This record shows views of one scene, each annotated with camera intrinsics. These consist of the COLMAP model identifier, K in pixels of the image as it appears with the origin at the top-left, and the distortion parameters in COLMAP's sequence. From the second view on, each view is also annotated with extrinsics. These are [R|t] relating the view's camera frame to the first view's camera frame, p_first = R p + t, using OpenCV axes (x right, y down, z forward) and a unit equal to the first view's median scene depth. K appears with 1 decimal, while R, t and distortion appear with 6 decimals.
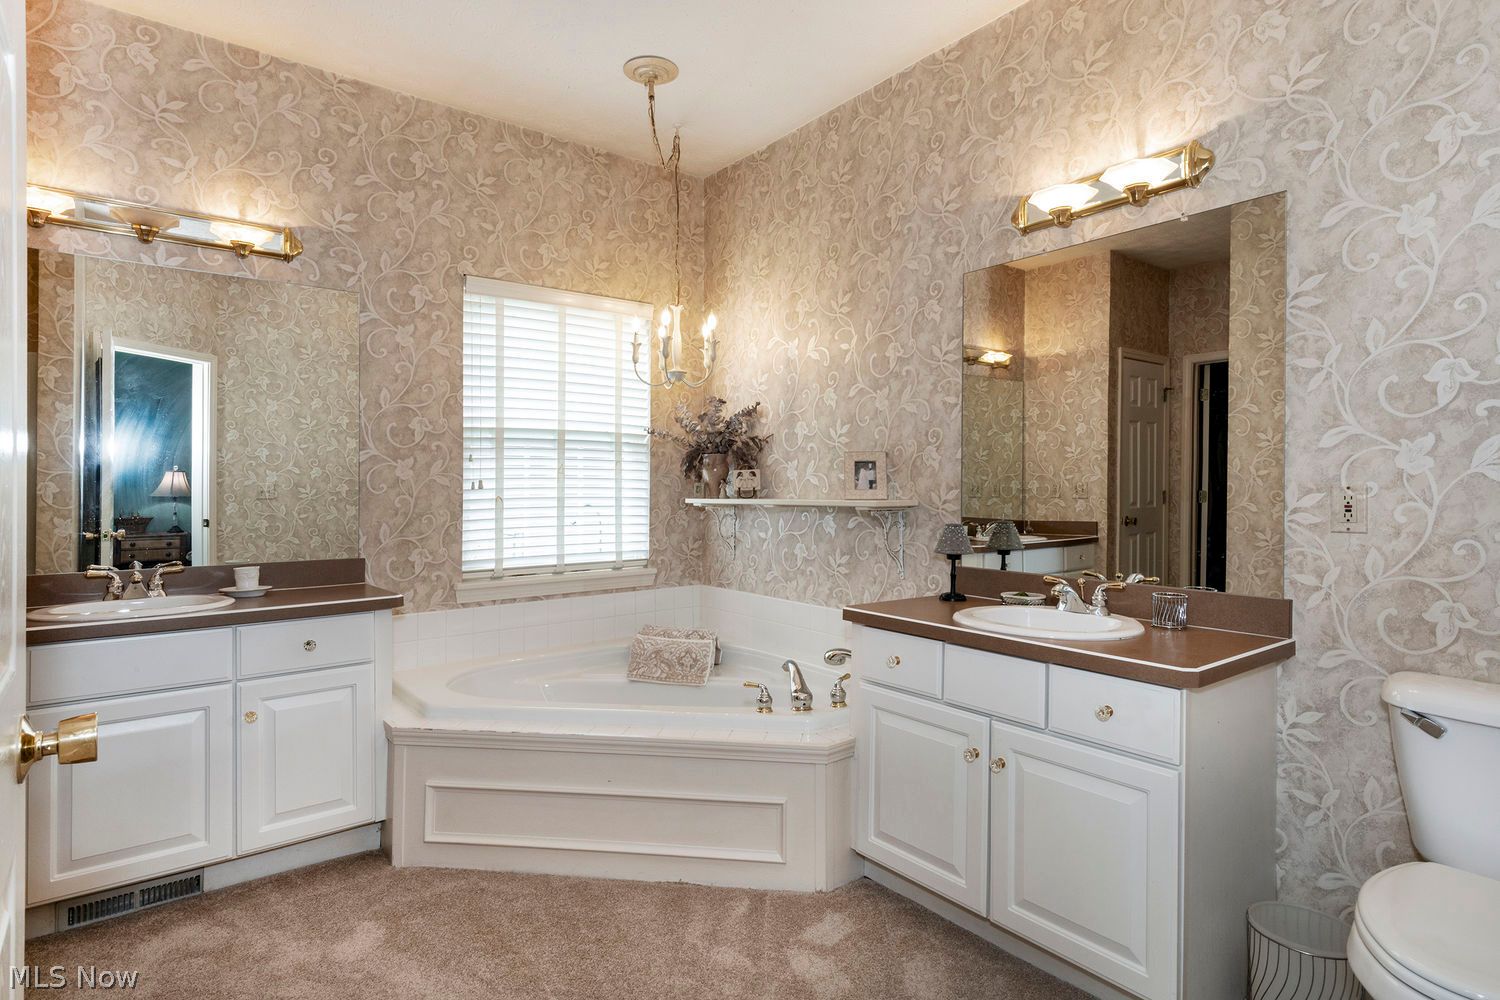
lens RADIAL K [[768.1, 0, 756.2], [0, 768.1, 492.0], [0, 0, 1]] dist [0.007727, -0.000769]
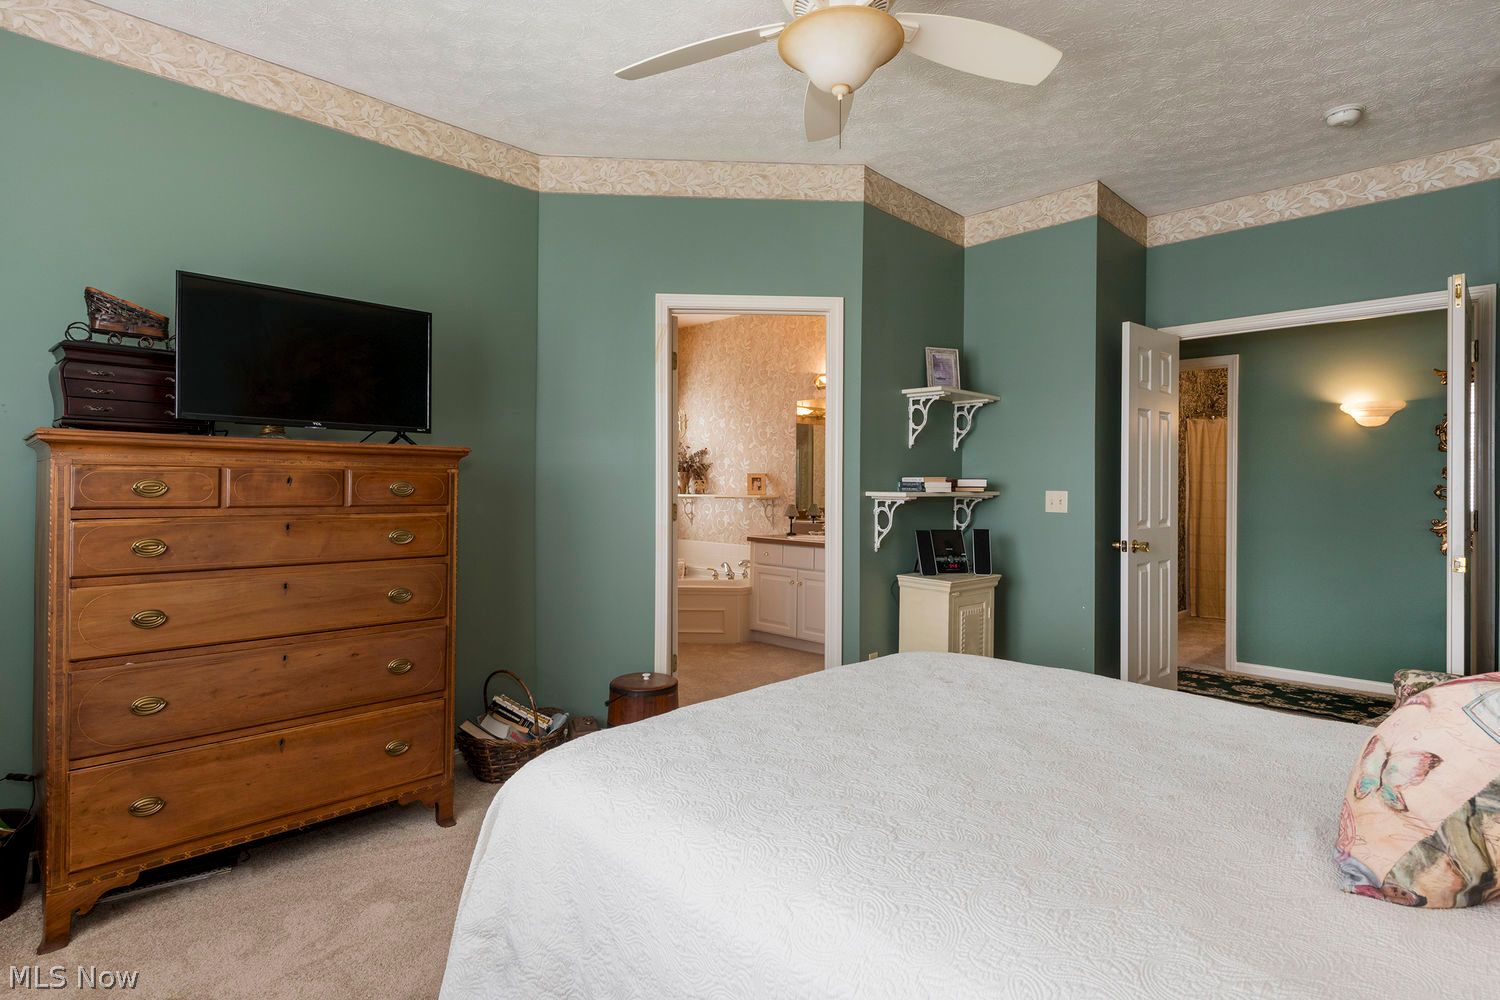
lens RADIAL K [[749.1, 0, 758.9], [0, 749.1, 489.5], [0, 0, 1]] dist [0.000718, 0.000522]
pose [[0.990664, 0.000622, 0.136328, -0.167046], [-0.000995, 0.999996, 0.002671, -0.012303], [-0.136326, -0.002782, 0.990660, -1.307139]]
